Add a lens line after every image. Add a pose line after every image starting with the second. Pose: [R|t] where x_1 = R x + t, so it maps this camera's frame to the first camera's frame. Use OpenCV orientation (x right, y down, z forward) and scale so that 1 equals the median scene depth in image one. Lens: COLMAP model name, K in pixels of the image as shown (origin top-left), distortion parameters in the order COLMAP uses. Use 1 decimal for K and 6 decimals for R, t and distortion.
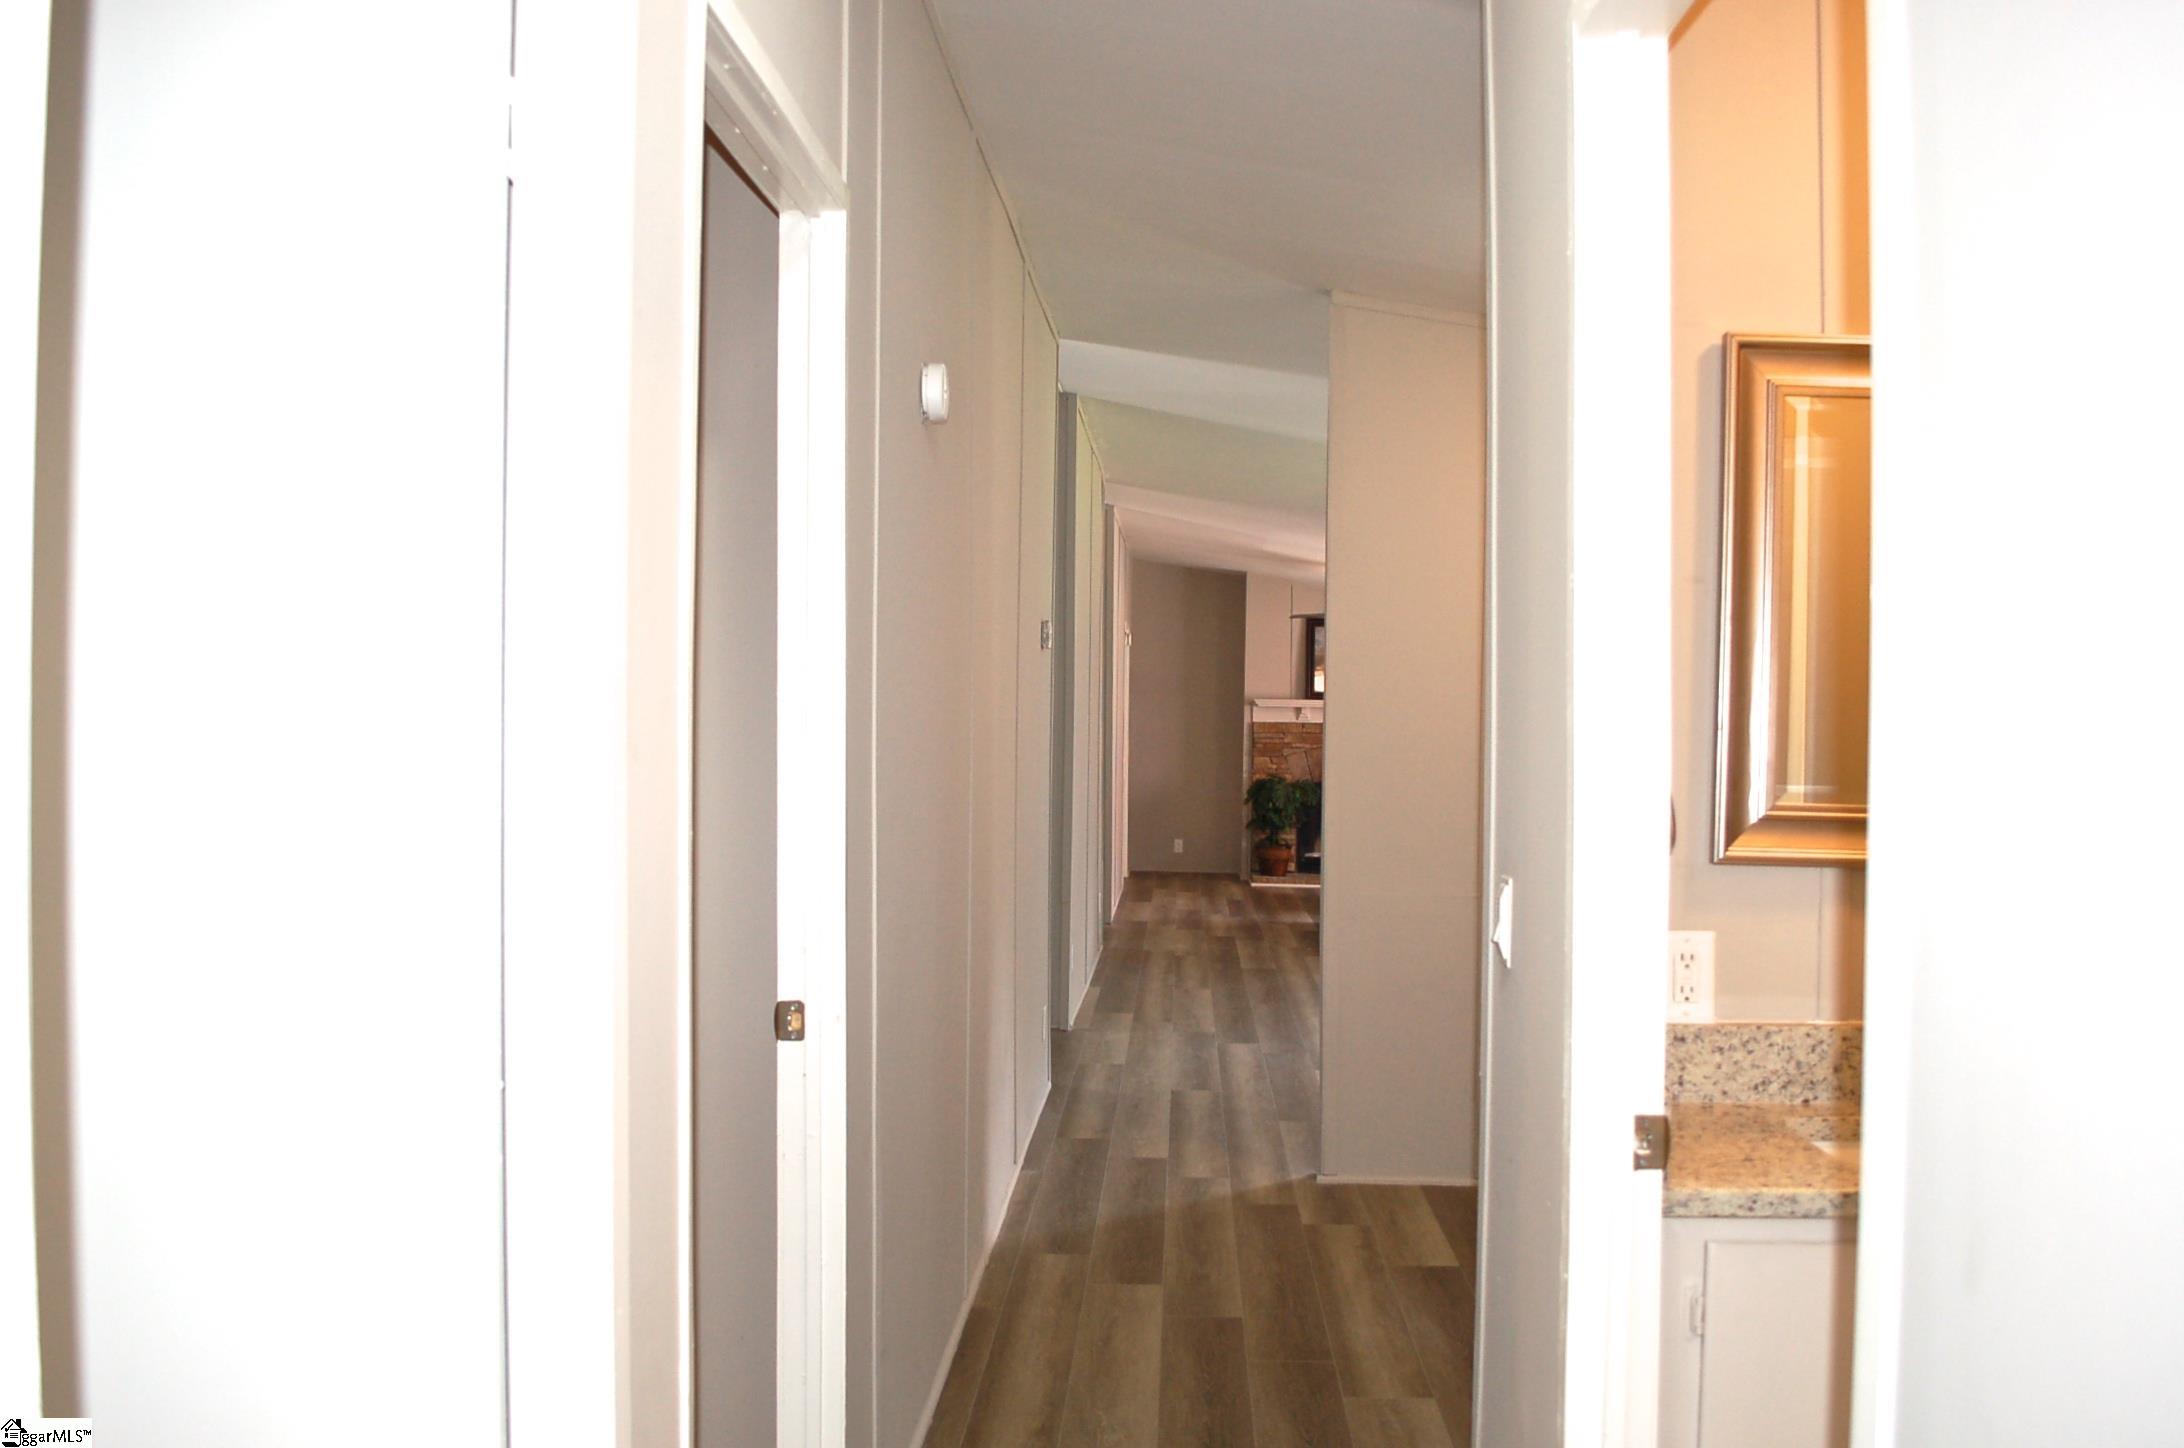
lens RADIAL K [[1697.3, 0, 1095.0], [0, 1697.3, 724.5], [0, 0, 1]] dist [-0.001807, -0.000030]
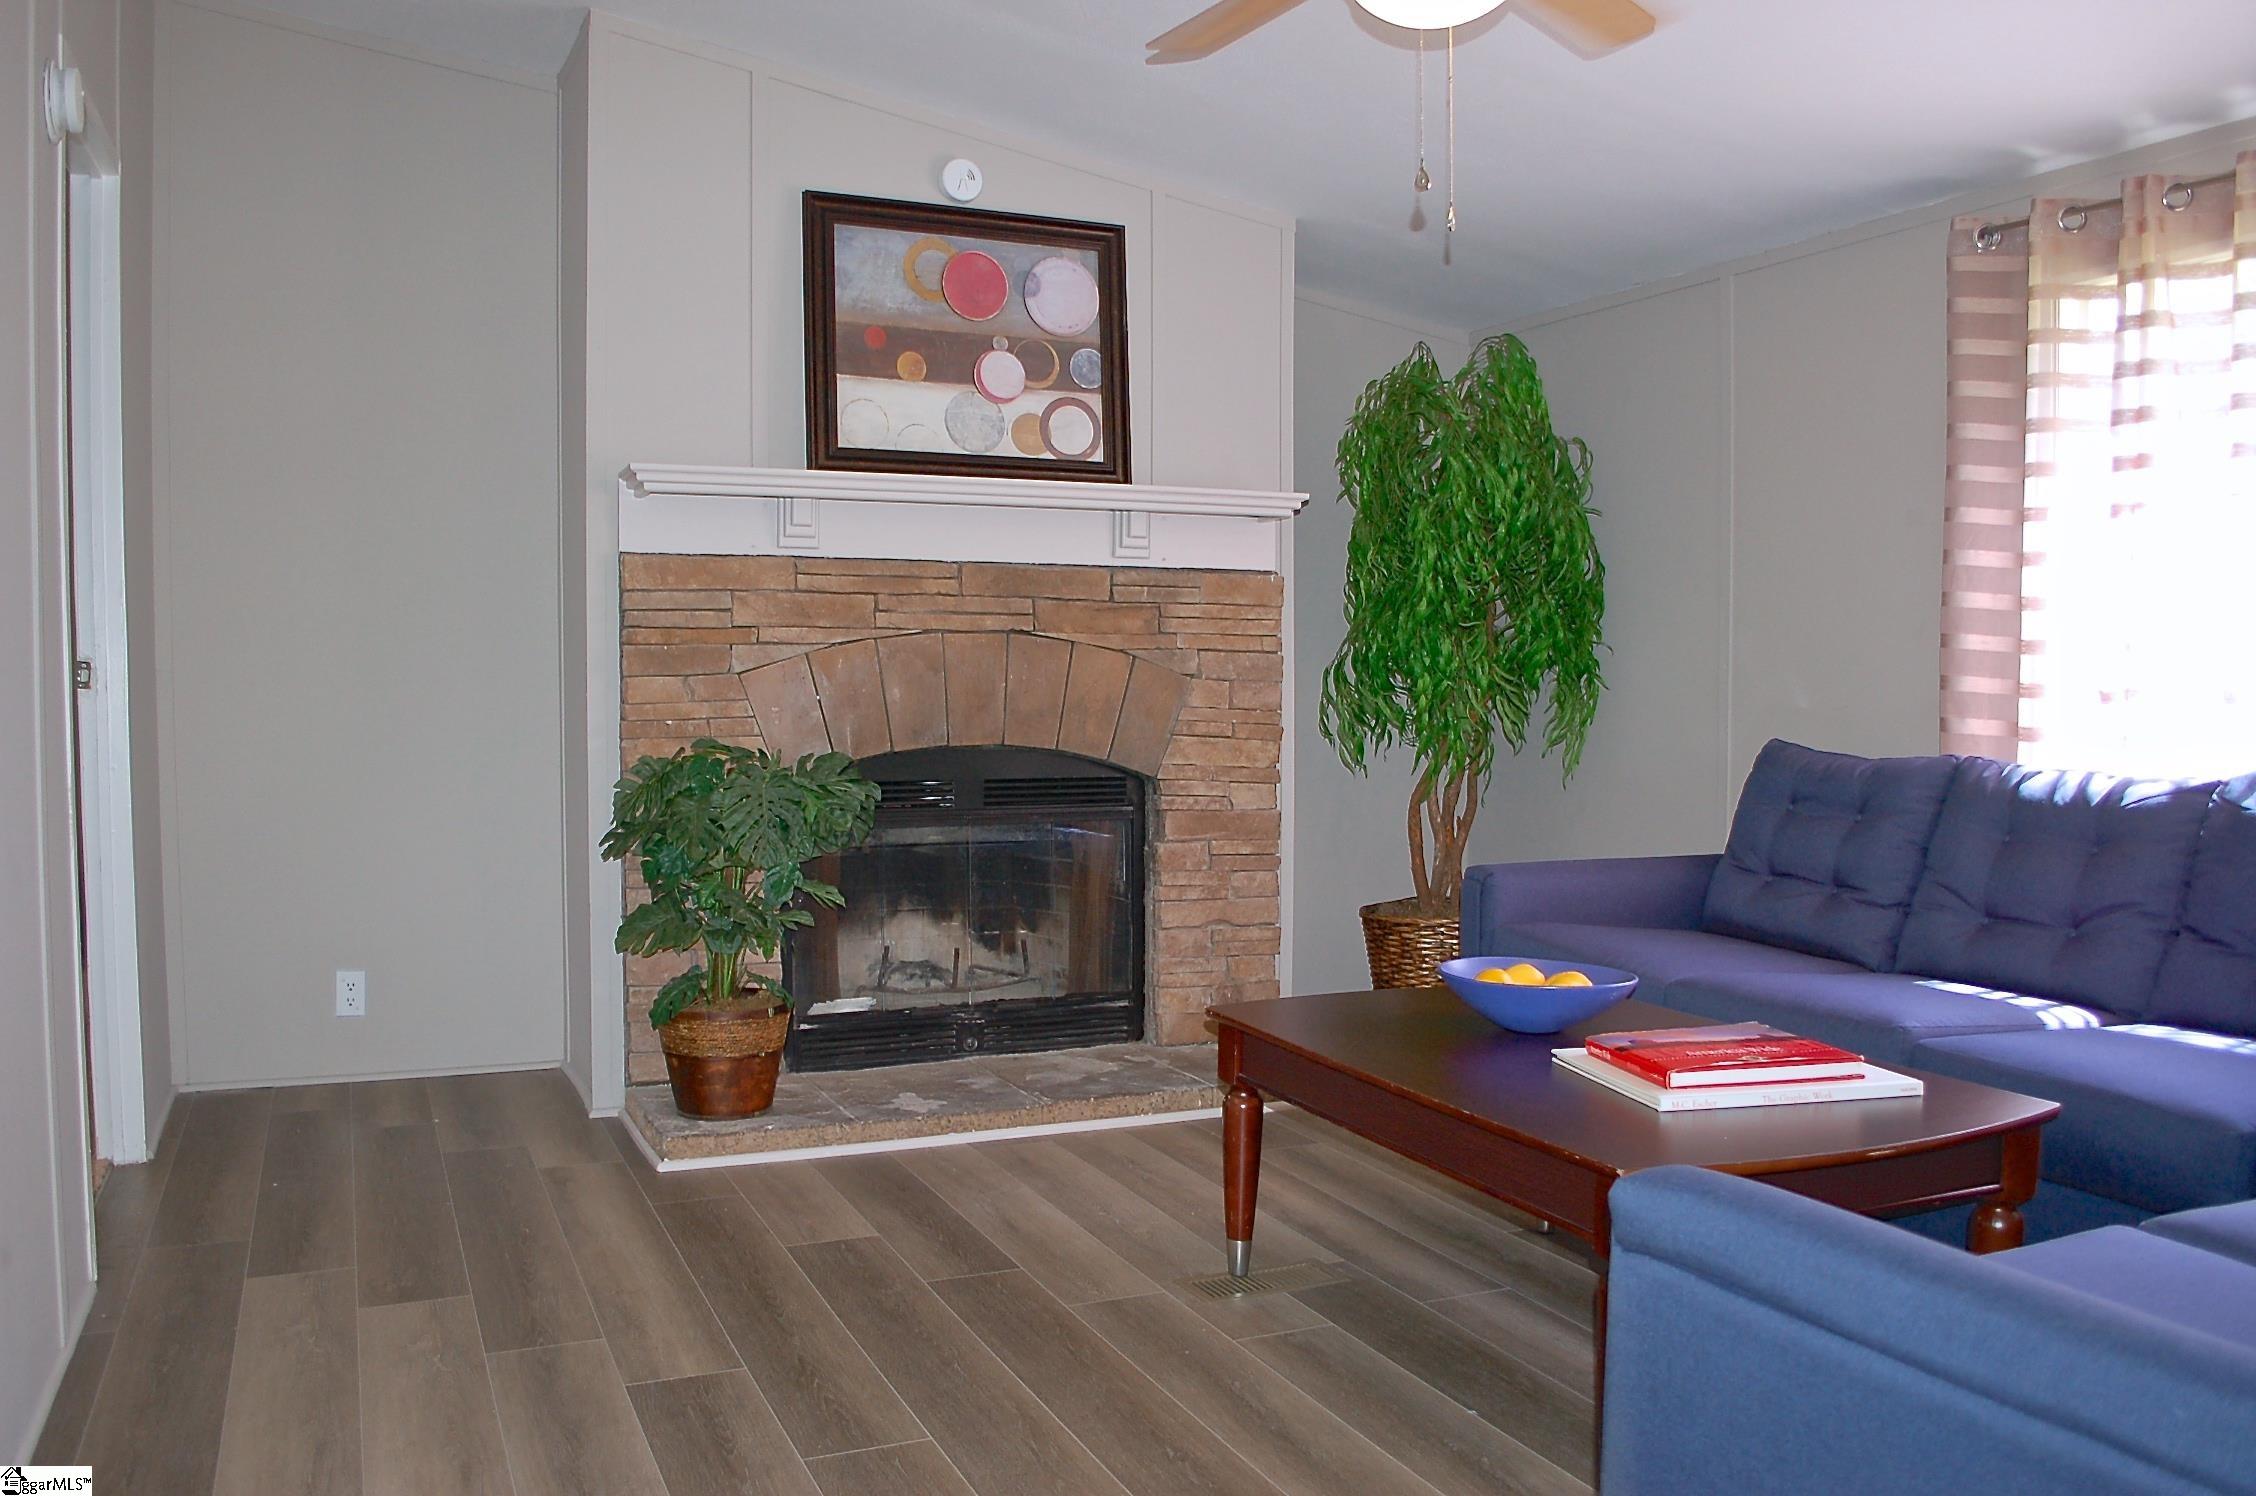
lens RADIAL K [[1790.8, 0, 1127.9], [0, 1790.8, 751.8], [0, 0, 1]] dist [-0.083647, 0.011855]
pose [[0.893862, -0.036400, 0.446862, 0.037051], [0.014663, 0.998539, 0.052007, 0.017454], [-0.448102, -0.039935, 0.893090, 0.715543]]
